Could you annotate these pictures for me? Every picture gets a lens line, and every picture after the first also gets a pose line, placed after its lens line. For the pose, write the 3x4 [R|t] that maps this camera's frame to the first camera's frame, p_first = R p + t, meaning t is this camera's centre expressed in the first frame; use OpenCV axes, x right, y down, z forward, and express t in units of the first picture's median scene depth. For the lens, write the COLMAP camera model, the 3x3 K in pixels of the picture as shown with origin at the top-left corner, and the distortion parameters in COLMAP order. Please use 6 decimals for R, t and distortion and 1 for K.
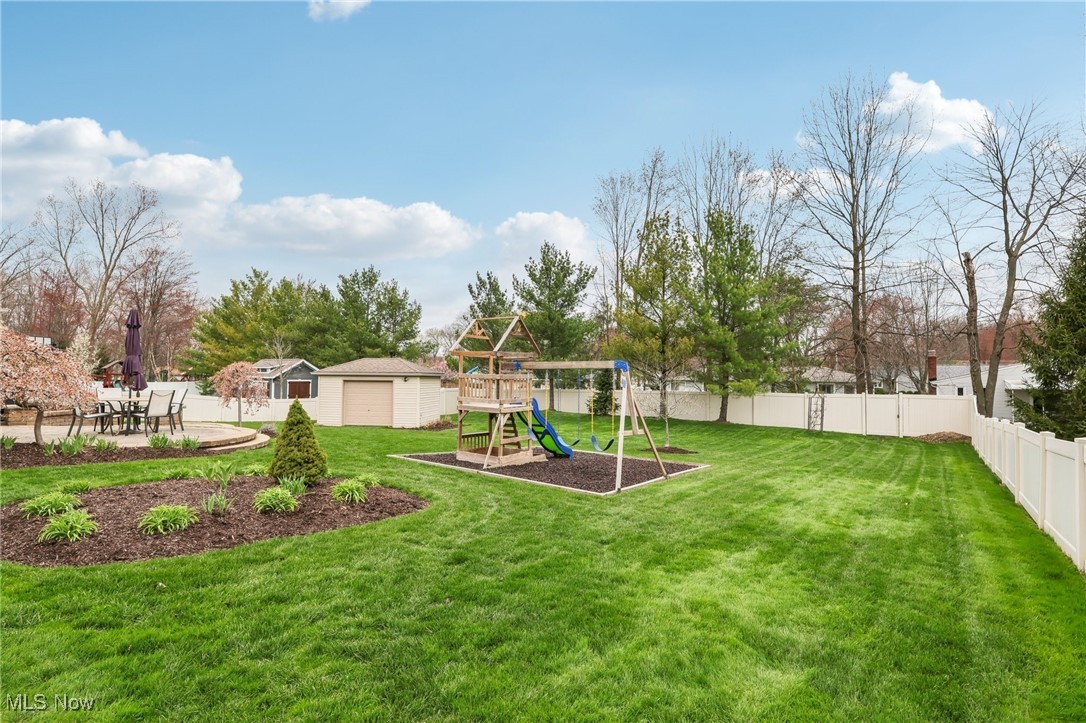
lens RADIAL K [[551.5, 0, 544.5], [0, 551.5, 364.5], [0, 0, 1]] dist [0.002364, 0.000540]
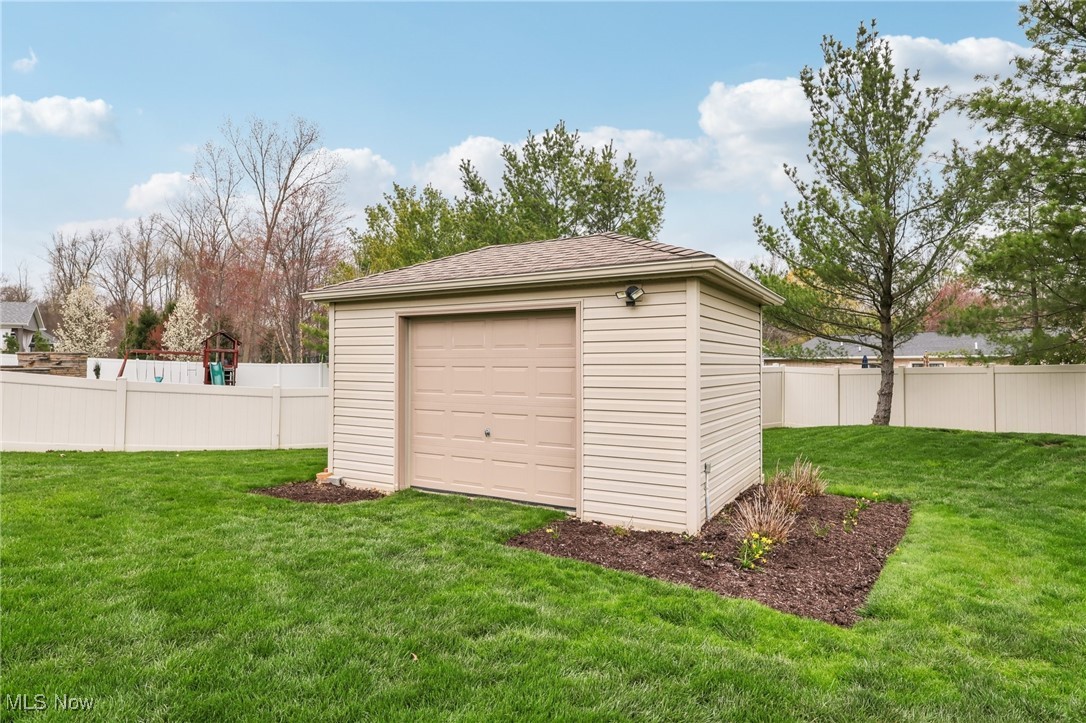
lens RADIAL K [[629.8, 0, 543.2], [0, 629.8, 361.2], [0, 0, 1]] dist [-0.003185, -0.000264]
pose [[0.925877, -0.009767, -0.377698, -0.118401], [0.015124, 0.999823, 0.011219, 0.029568], [0.377521, -0.016100, 0.925861, 0.470446]]
